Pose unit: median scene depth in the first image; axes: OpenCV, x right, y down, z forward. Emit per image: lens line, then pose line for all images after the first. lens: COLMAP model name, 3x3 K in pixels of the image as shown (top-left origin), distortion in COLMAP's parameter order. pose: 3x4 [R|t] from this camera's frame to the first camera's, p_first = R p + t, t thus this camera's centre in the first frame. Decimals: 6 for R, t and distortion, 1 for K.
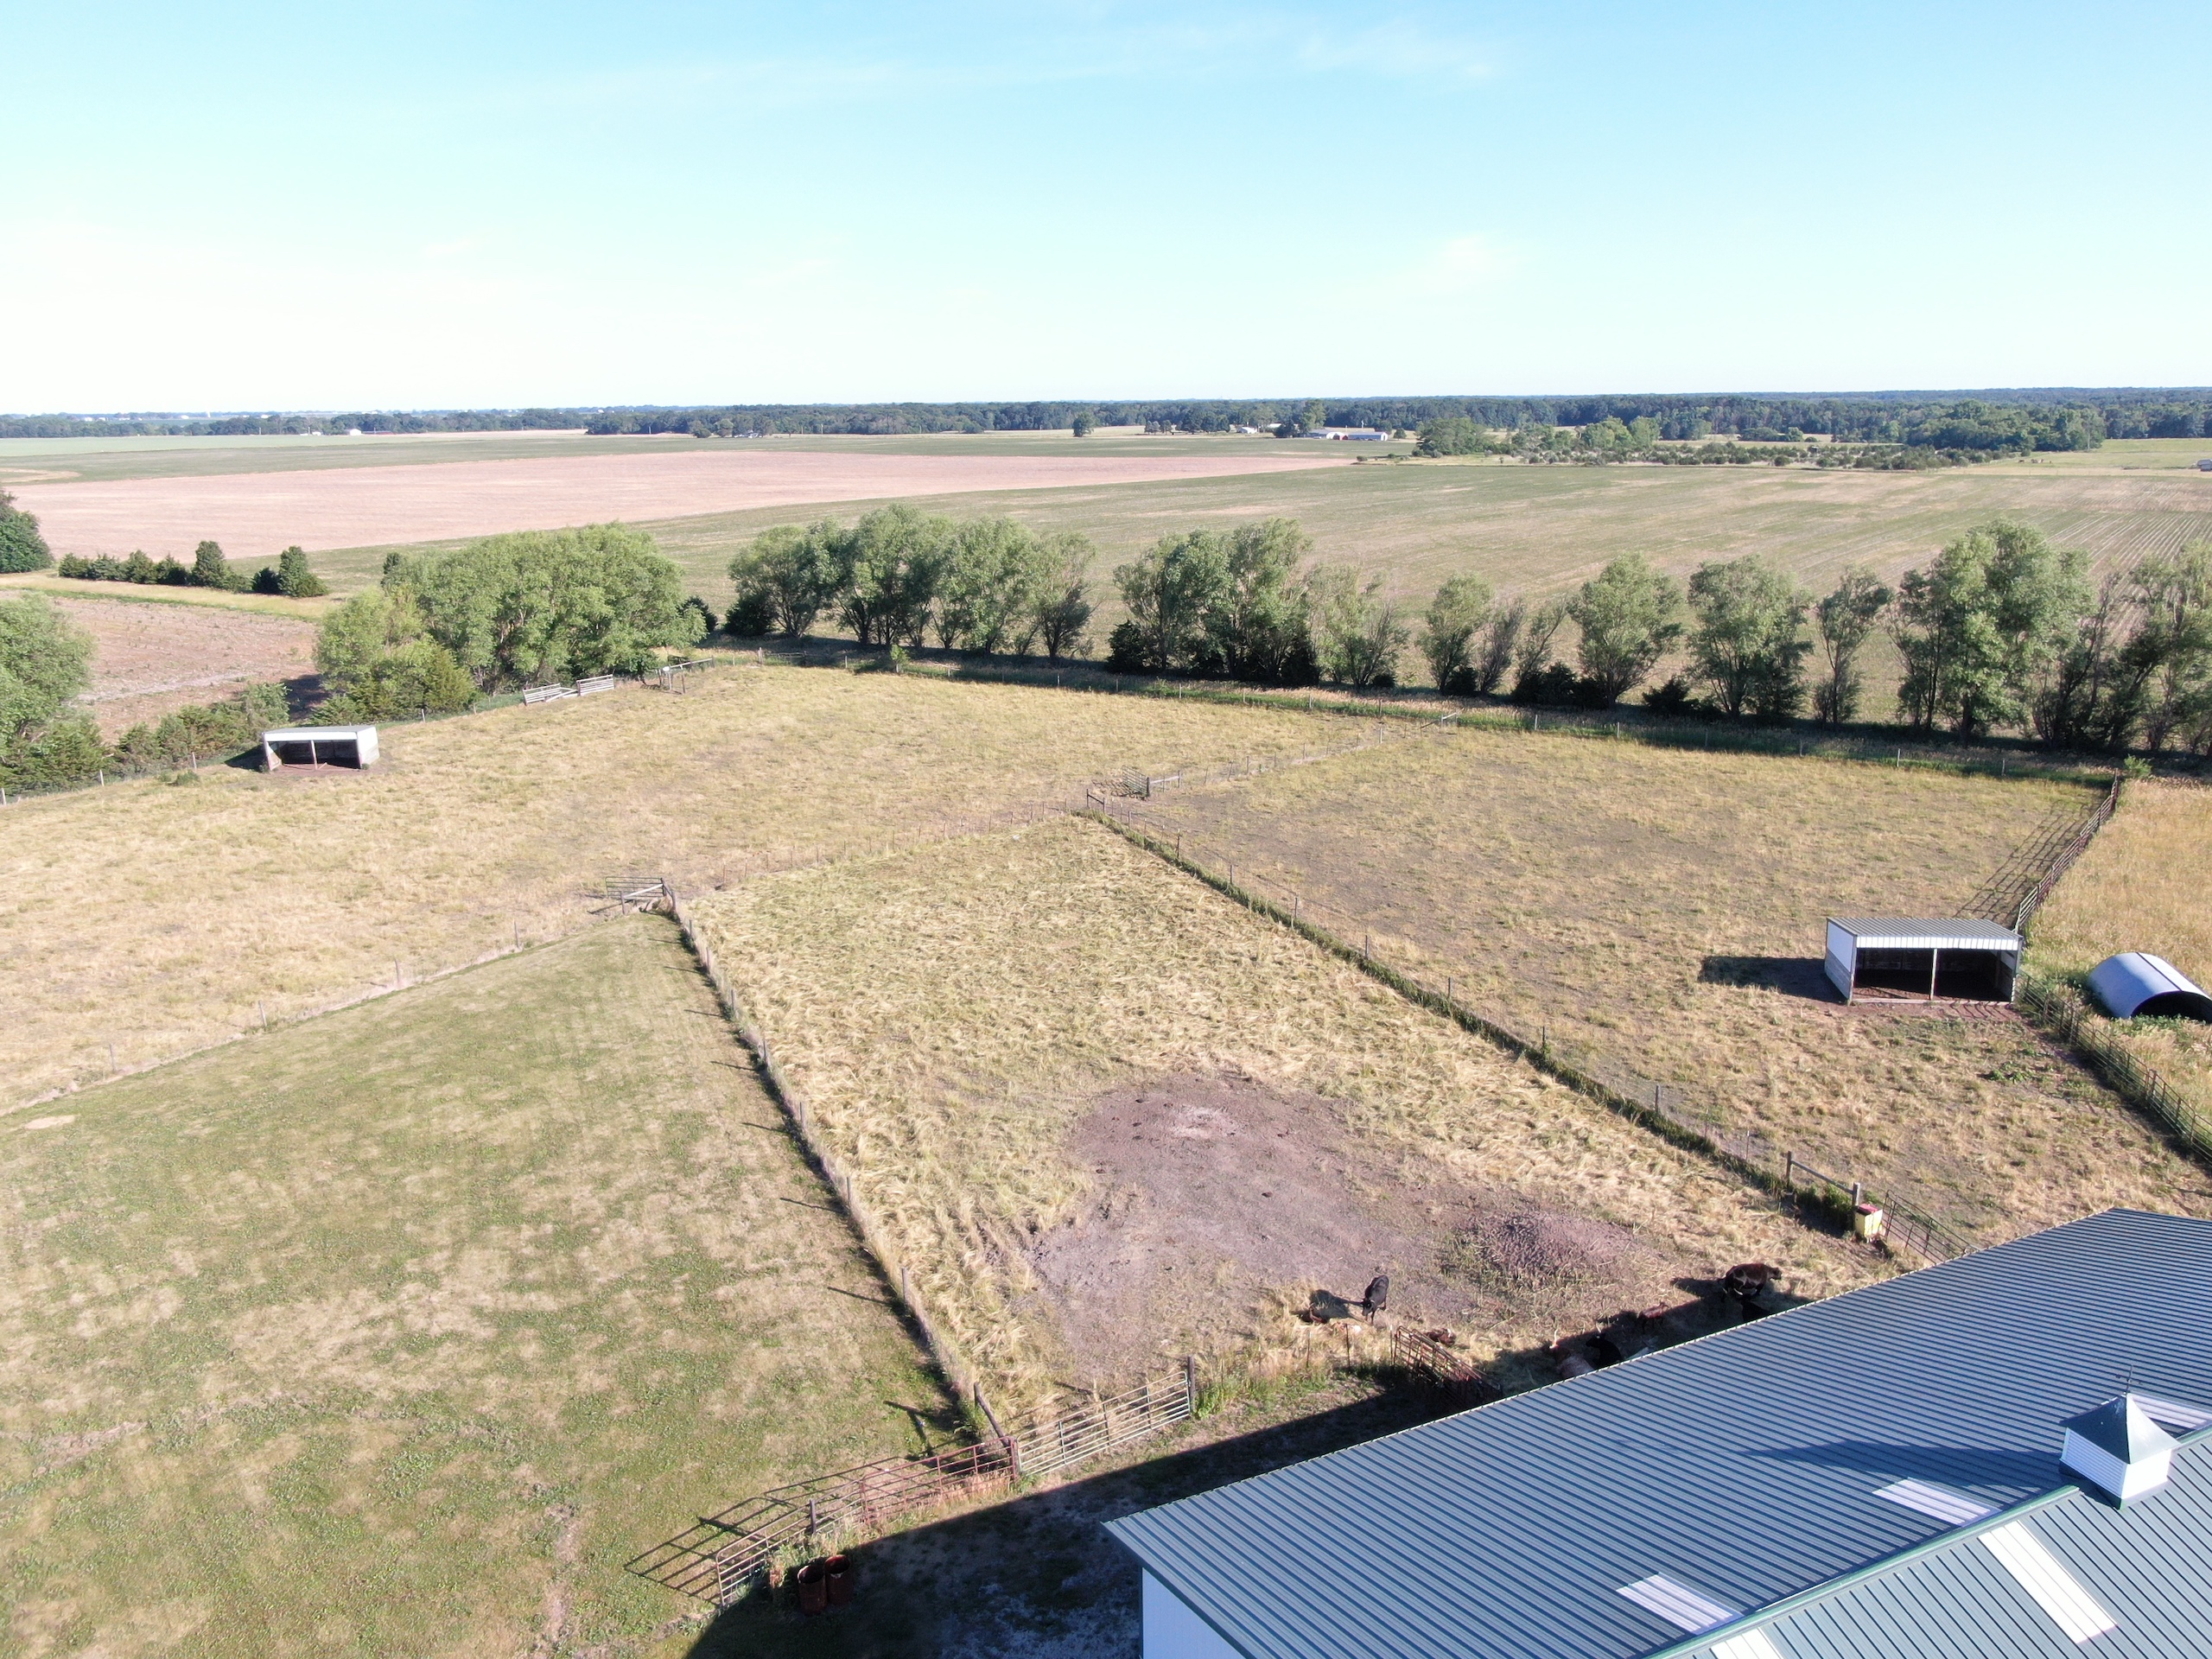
lens RADIAL K [[1630.0, 0, 1077.4], [0, 1630.0, 883.8], [0, 0, 1]] dist [-0.038486, 0.026588]
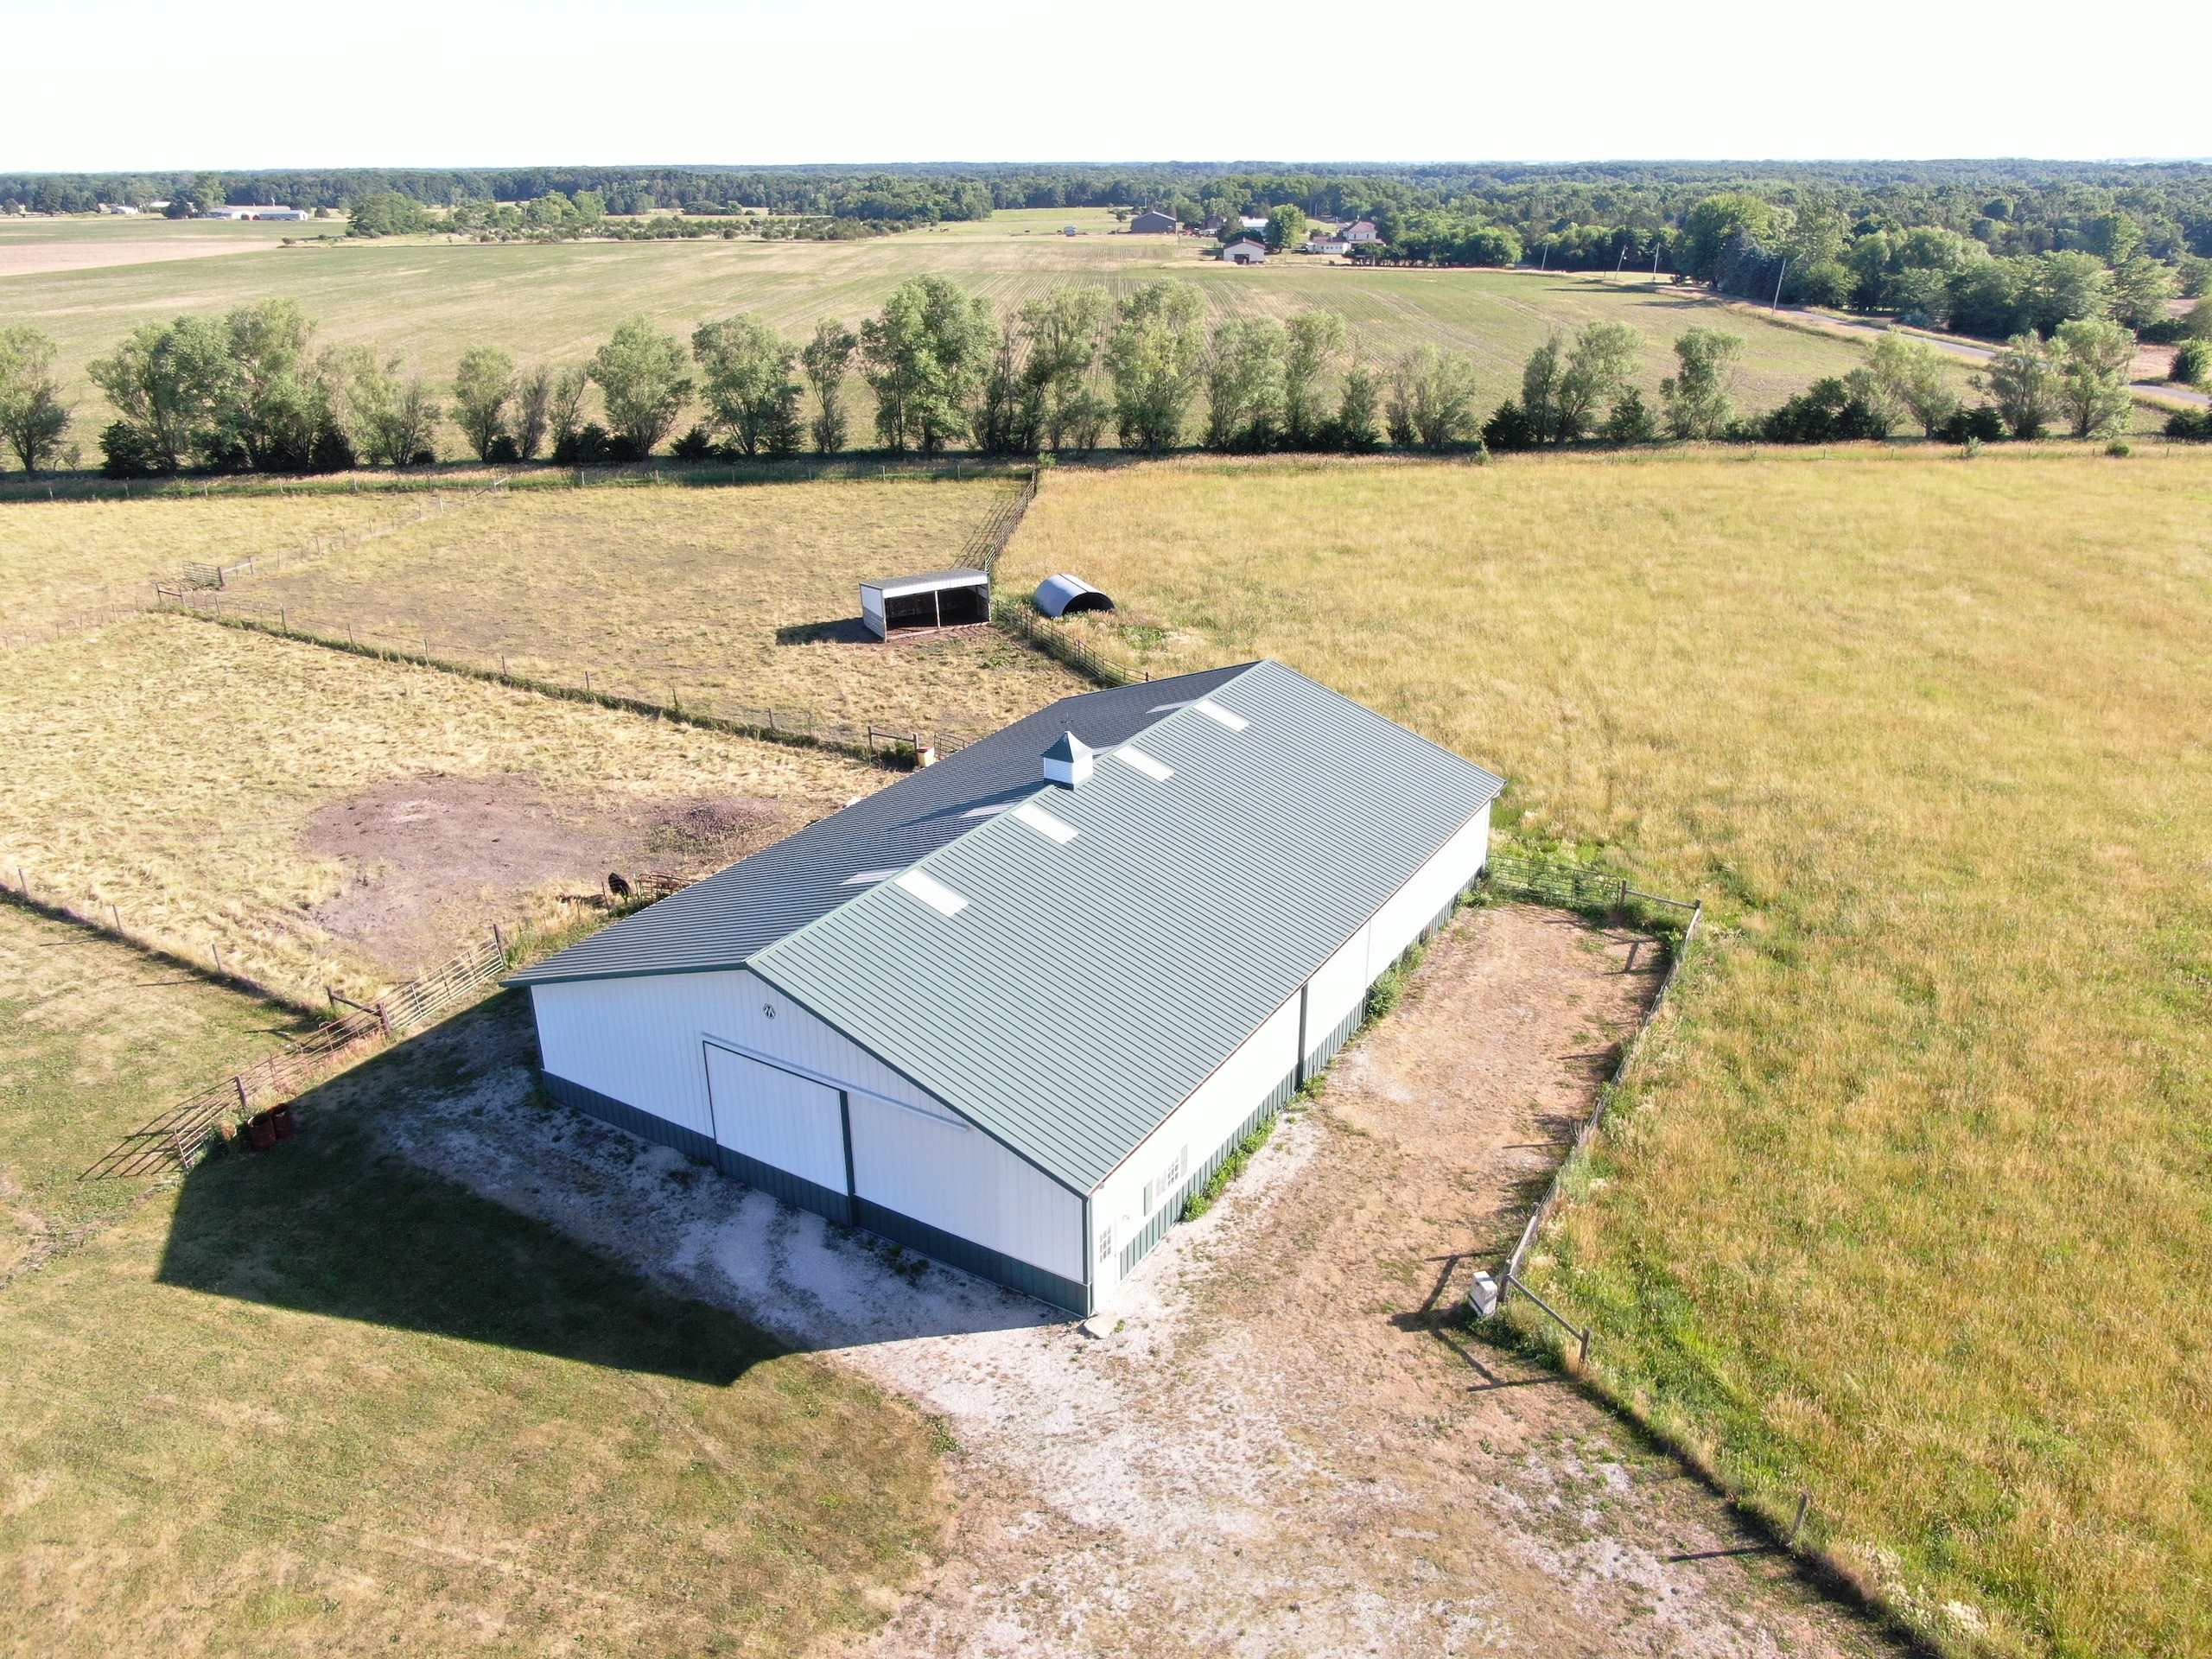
lens RADIAL K [[1630.0, 0, 1077.4], [0, 1630.0, 883.8], [0, 0, 1]] dist [-0.038486, 0.026588]
pose [[0.826090, -0.217512, 0.519869, -0.090093], [0.151455, 0.974261, 0.166962, 0.044539], [-0.542804, -0.059189, 0.837771, -0.150944]]
